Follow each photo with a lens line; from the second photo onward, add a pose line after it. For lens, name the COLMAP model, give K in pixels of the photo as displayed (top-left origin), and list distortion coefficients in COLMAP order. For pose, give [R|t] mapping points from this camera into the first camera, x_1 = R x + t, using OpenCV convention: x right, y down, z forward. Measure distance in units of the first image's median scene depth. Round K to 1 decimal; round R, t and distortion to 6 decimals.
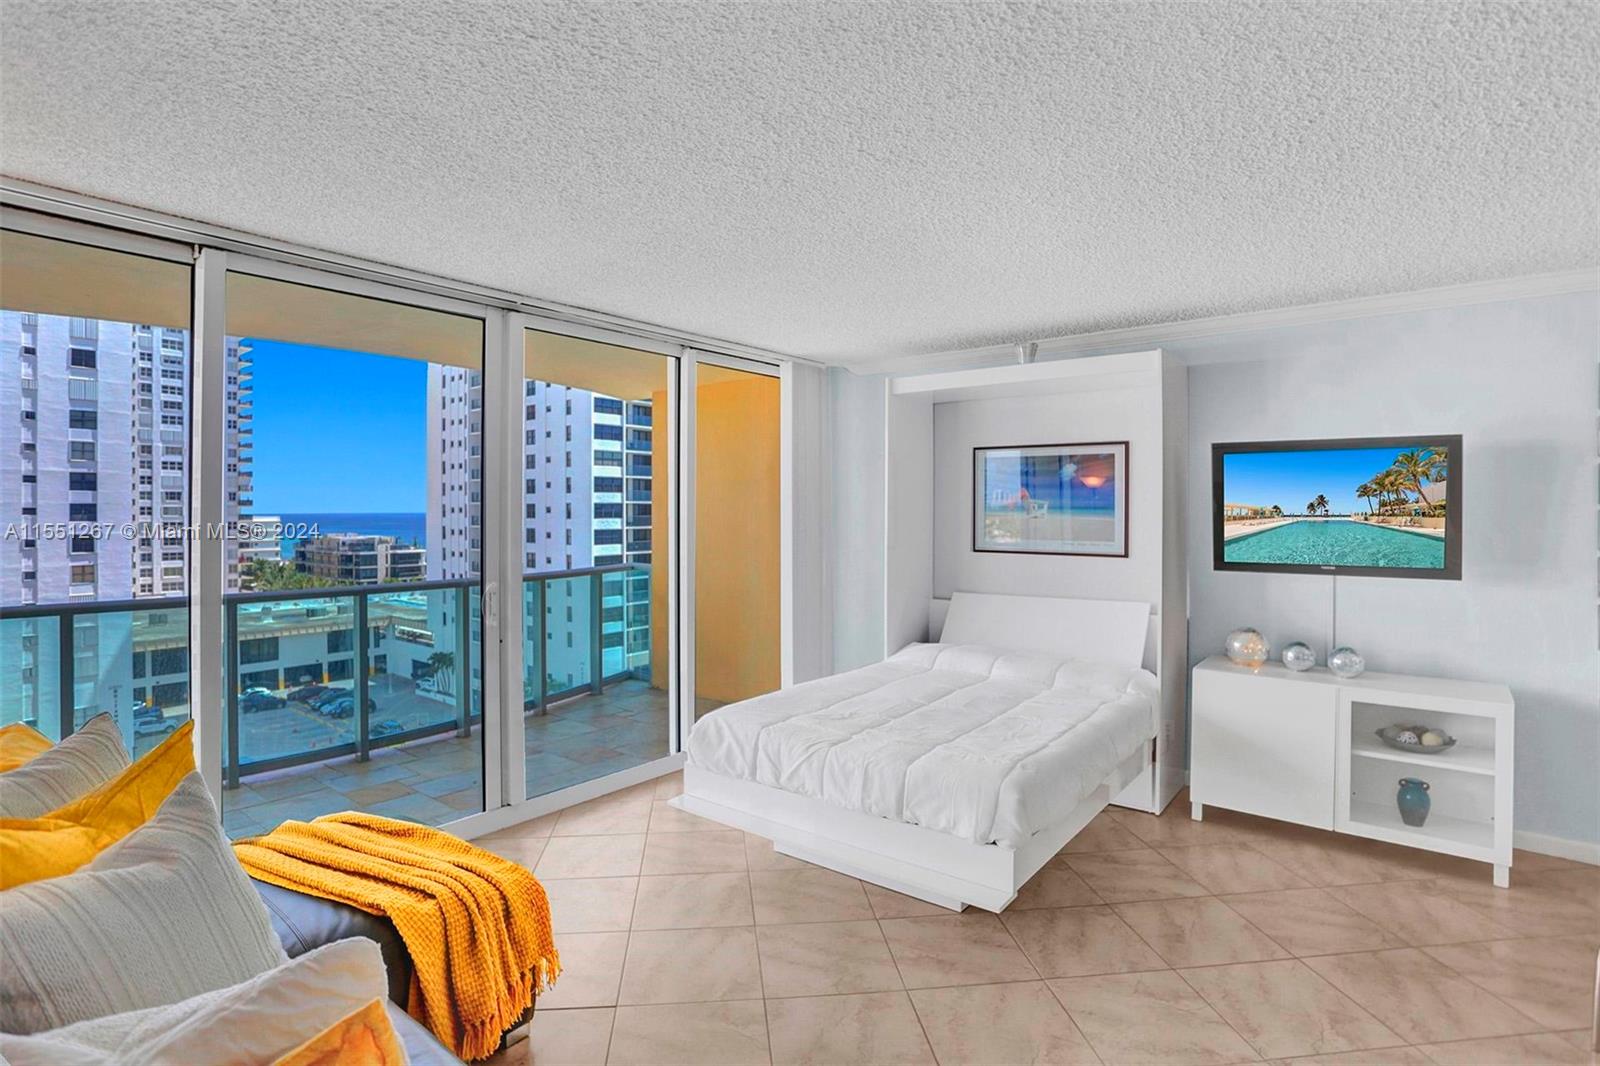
lens RADIAL K [[792.0, 0, 801.5], [0, 792.0, 538.0], [0, 0, 1]] dist [-0.026302, 0.001407]
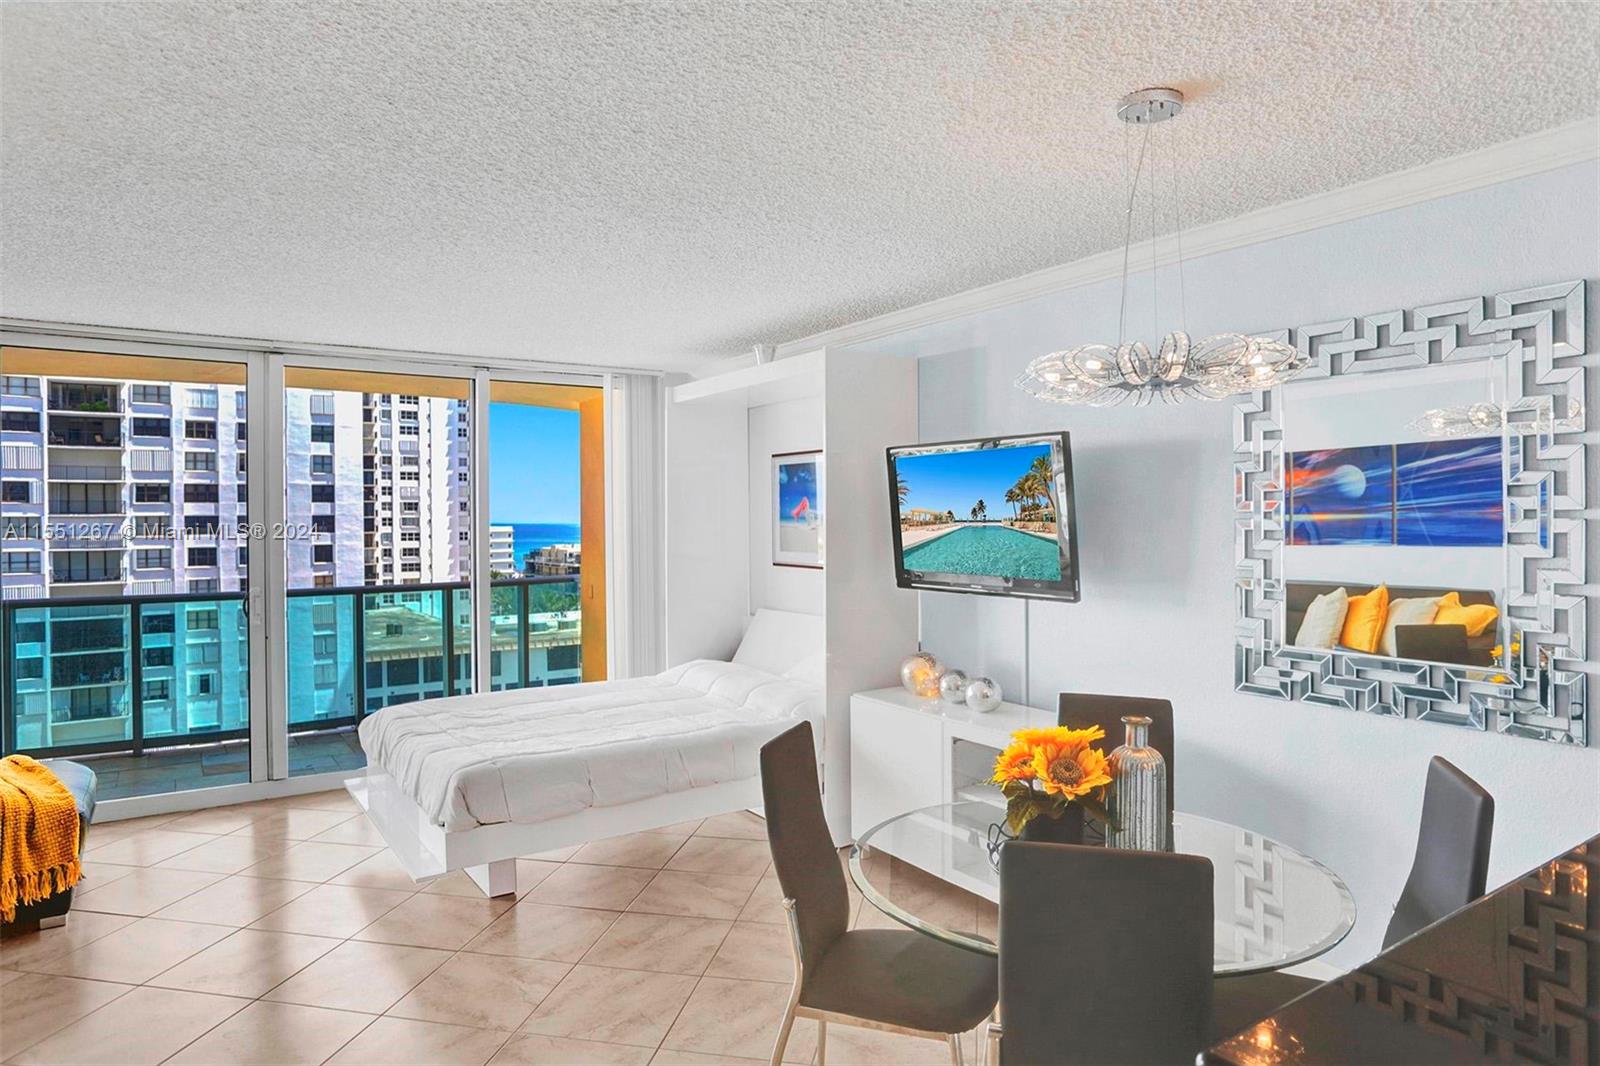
lens RADIAL K [[971.4, 0, 799.3], [0, 971.4, 530.5], [0, 0, 1]] dist [0.003525, 0.002681]
pose [[0.943547, -0.005810, -0.331189, 0.100460], [-0.000429, 0.999824, -0.018762, 0.000076], [0.331240, 0.017844, 0.943378, -0.011128]]
